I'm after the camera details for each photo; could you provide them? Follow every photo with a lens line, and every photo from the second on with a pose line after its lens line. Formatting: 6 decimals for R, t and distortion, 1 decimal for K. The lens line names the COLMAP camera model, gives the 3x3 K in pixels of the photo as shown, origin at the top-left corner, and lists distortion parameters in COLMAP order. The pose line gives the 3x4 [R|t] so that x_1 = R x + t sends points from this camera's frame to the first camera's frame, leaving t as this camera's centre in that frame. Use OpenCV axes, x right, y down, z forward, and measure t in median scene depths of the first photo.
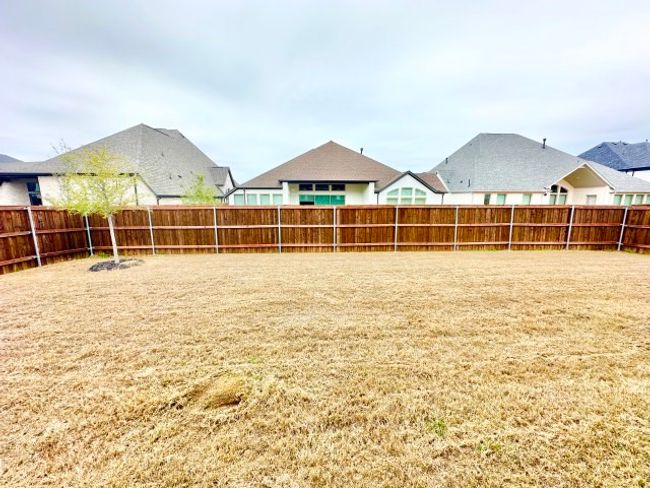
lens RADIAL K [[261.4, 0, 325.0], [0, 261.4, 242.3], [0, 0, 1]] dist [0.004272, 0.000497]
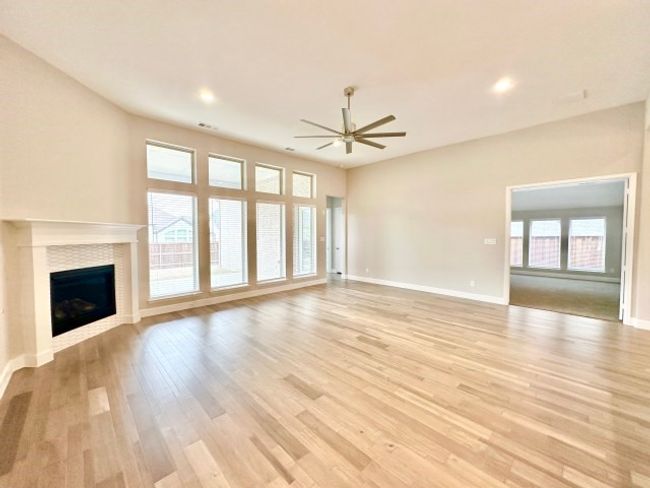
lens RADIAL K [[261.4, 0, 325.2], [0, 261.4, 241.3], [0, 0, 1]] dist [0.004272, 0.000497]
pose [[0.743516, -0.014078, 0.668570, -0.032793], [0.111002, 0.988507, -0.102630, 0.066401], [-0.659441, 0.150519, 0.736533, -0.445405]]
